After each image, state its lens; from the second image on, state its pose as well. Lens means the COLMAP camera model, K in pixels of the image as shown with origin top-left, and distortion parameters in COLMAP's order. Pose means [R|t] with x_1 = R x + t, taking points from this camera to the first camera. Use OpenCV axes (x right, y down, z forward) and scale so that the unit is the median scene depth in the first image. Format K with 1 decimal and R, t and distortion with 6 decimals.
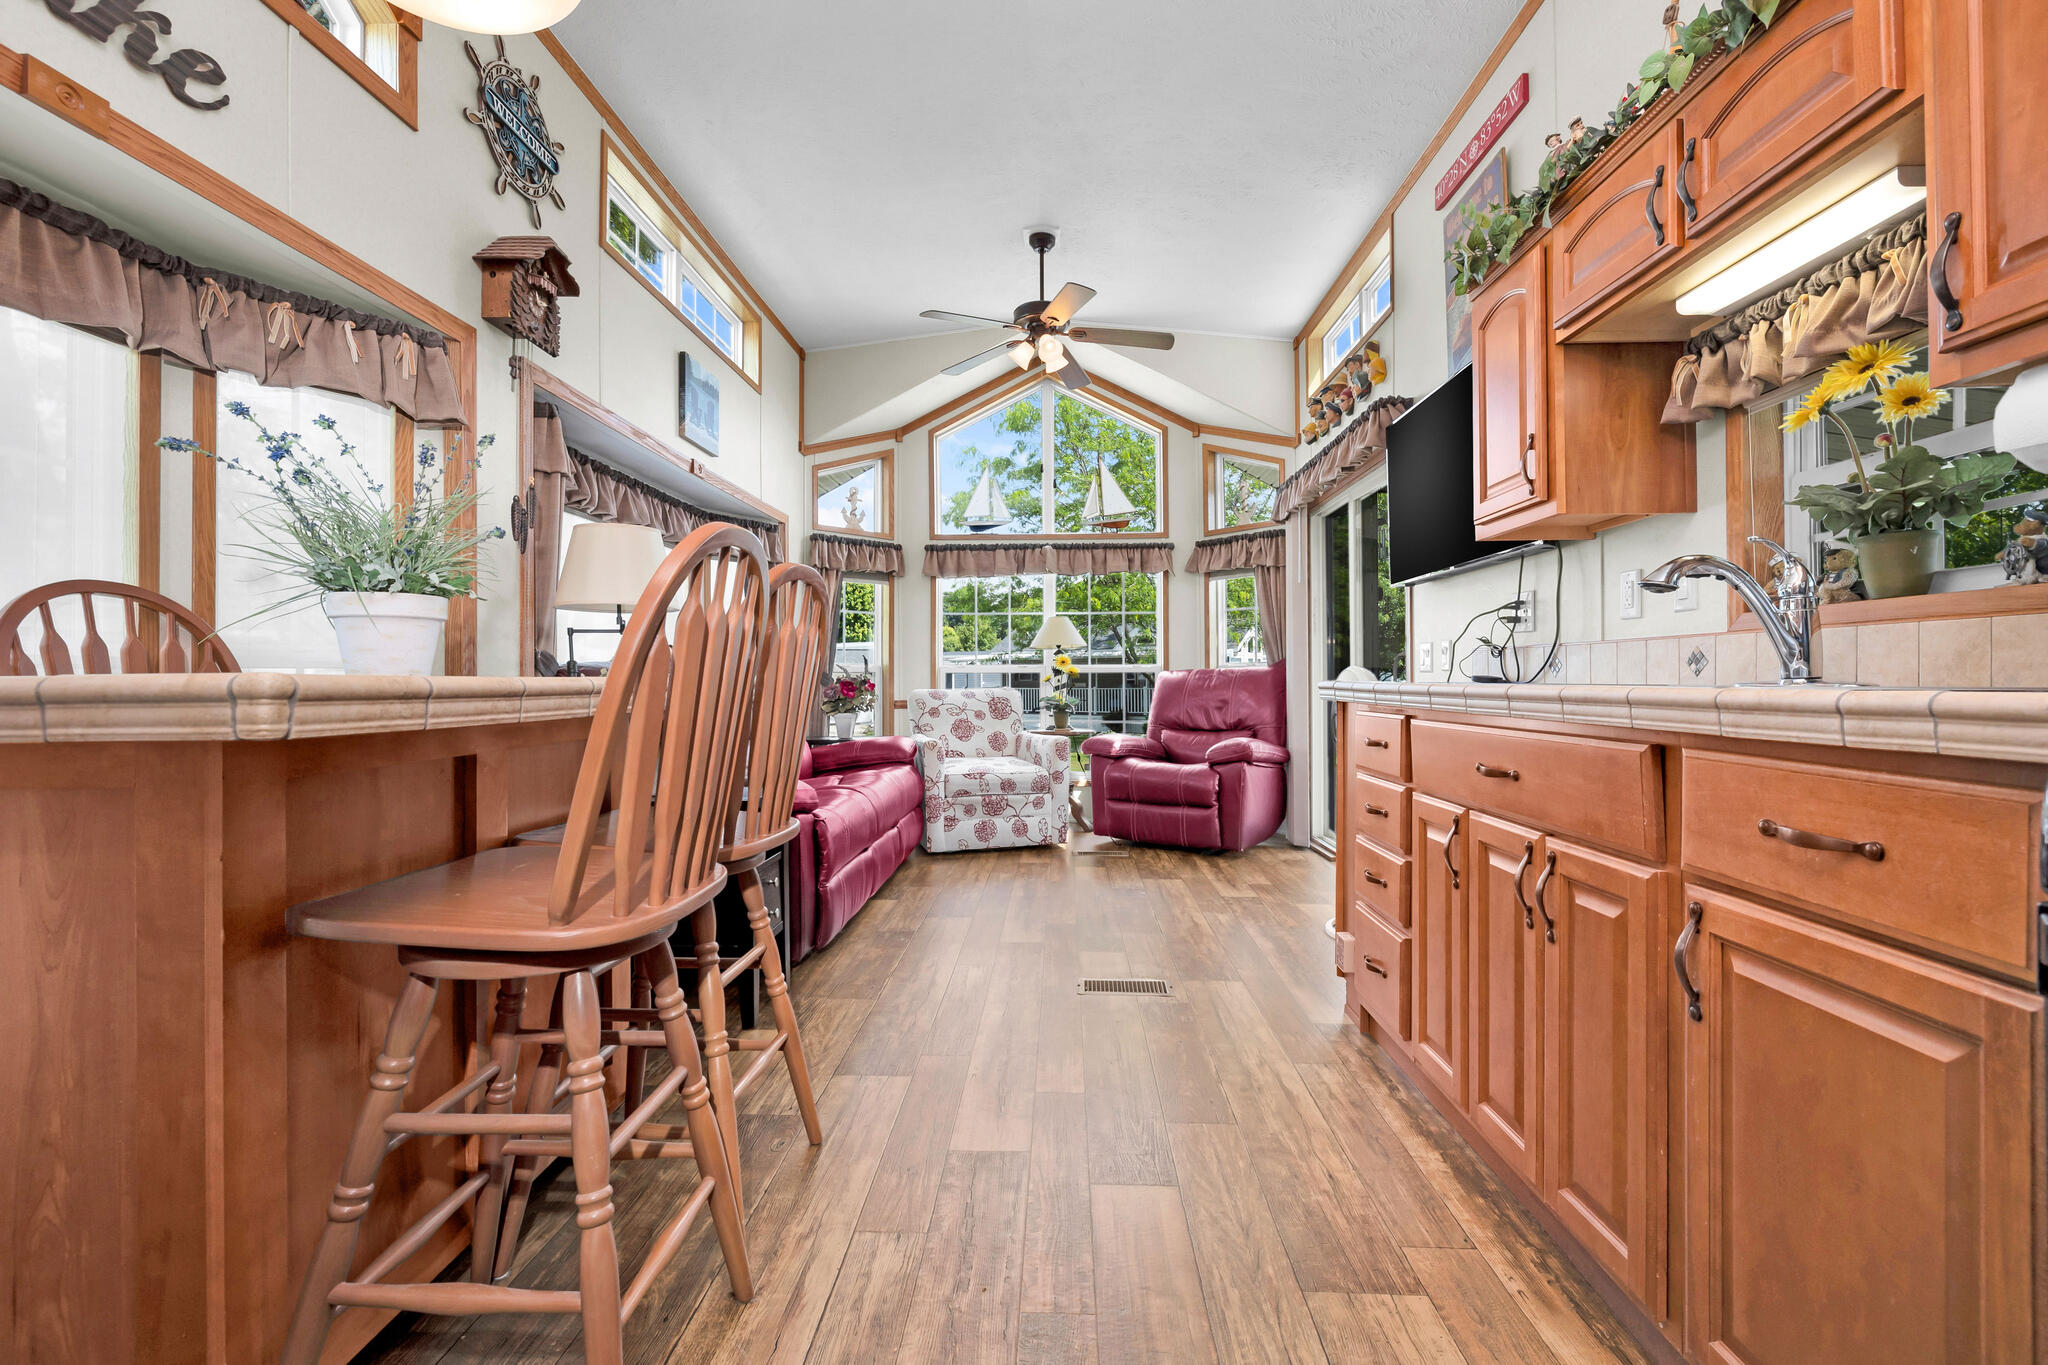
lens RADIAL K [[866.7, 0, 1027.2], [0, 866.7, 668.2], [0, 0, 1]] dist [-0.011611, -0.000120]
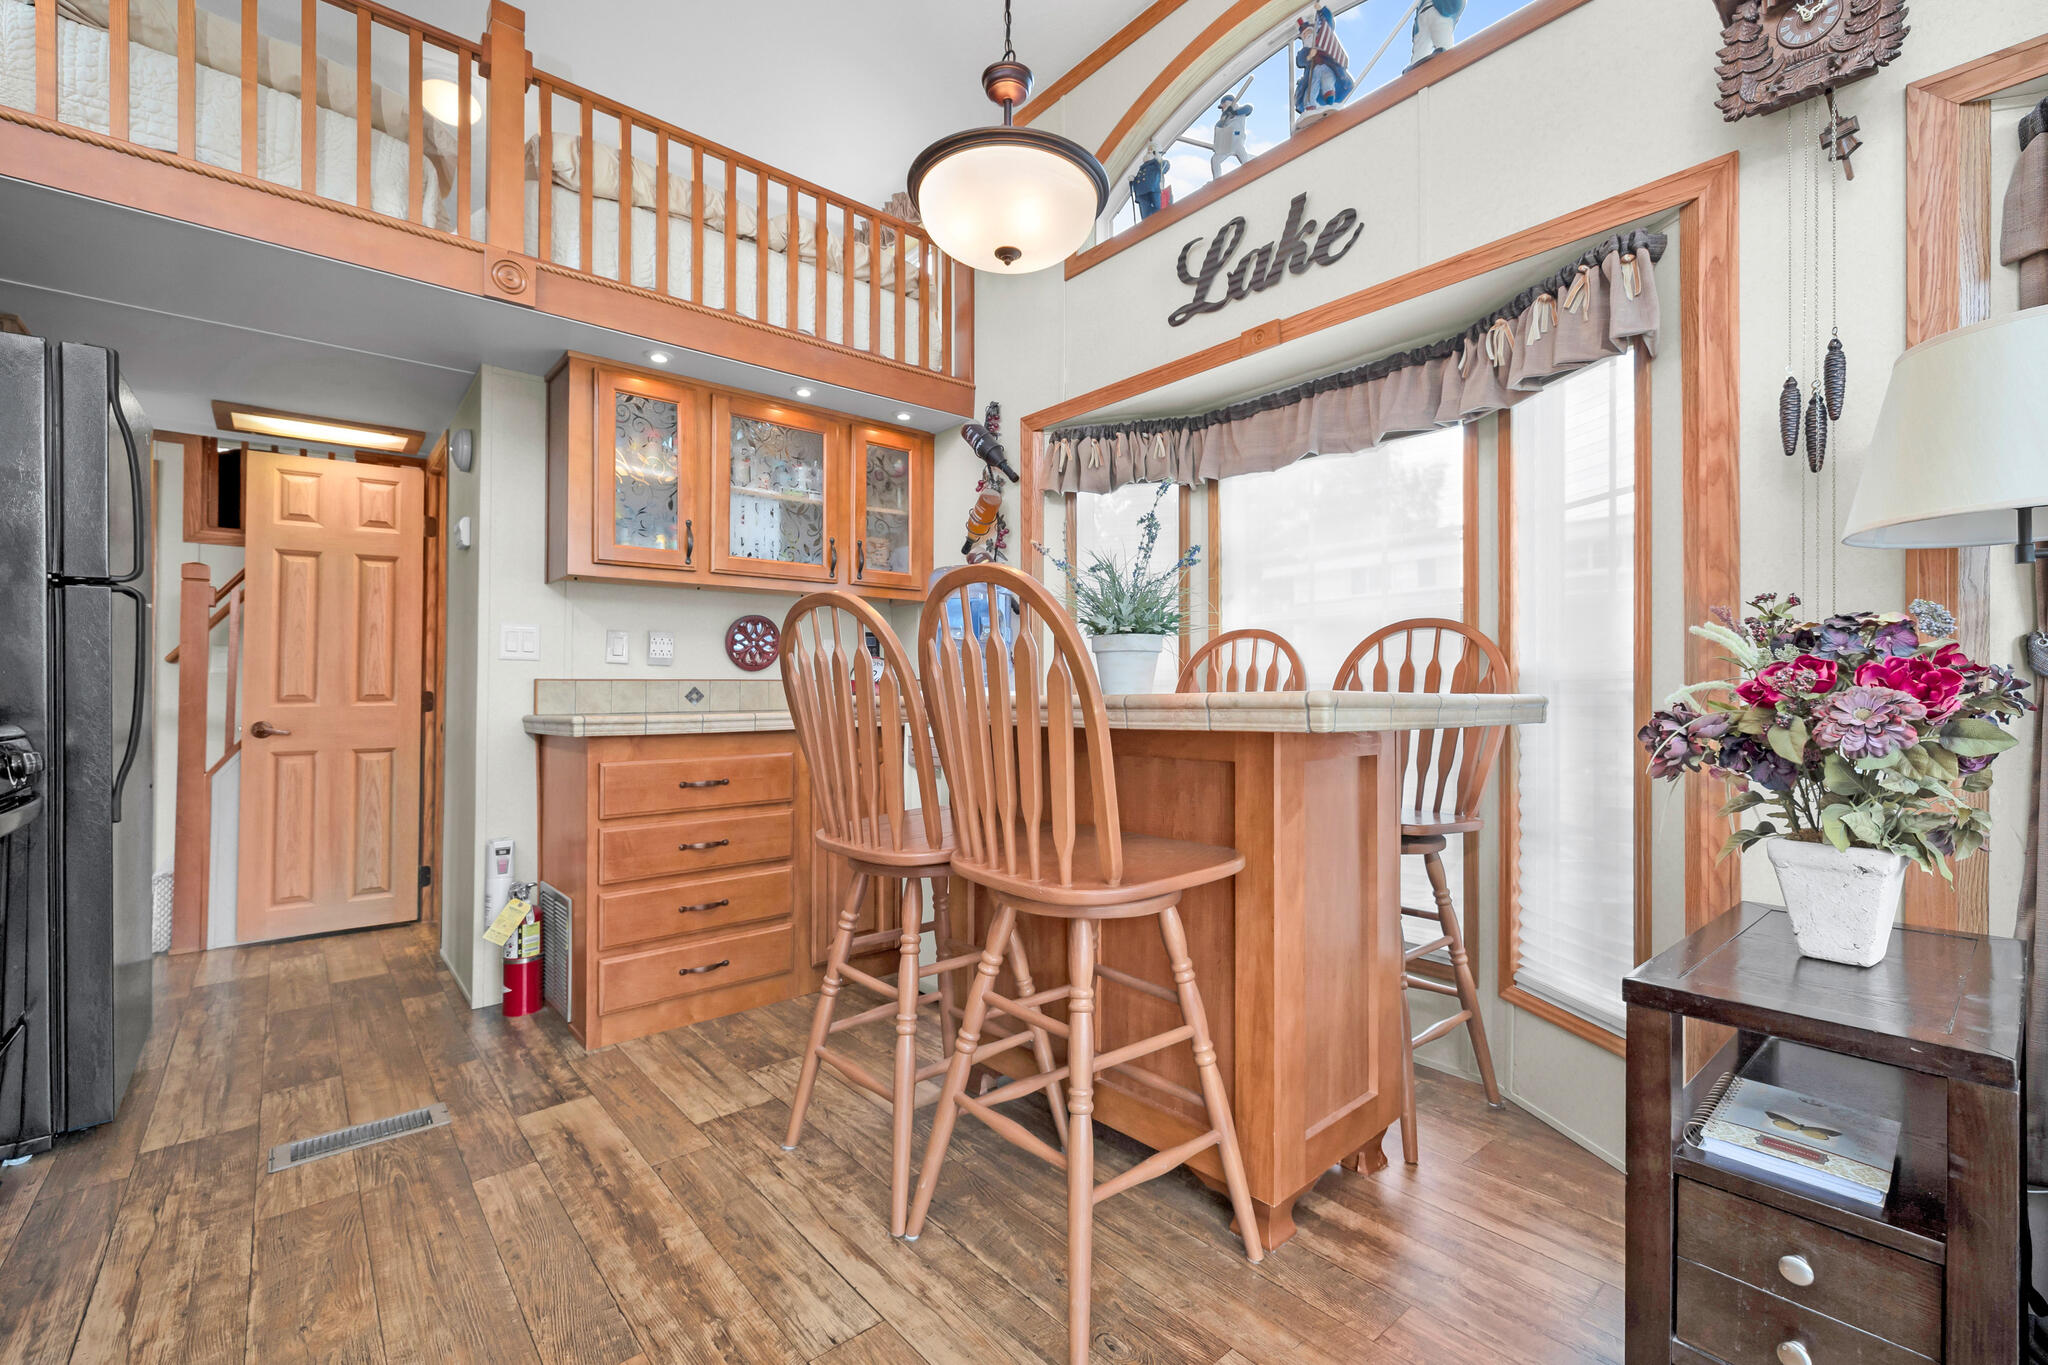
lens RADIAL K [[871.1, 0, 1034.8], [0, 871.1, 672.6], [0, 0, 1]] dist [-0.000774, 0.004584]
pose [[-0.734159, -0.009227, -0.678915, 0.293402], [0.011317, 0.999602, -0.025823, 0.011541], [0.678884, -0.026641, -0.733763, 1.747560]]
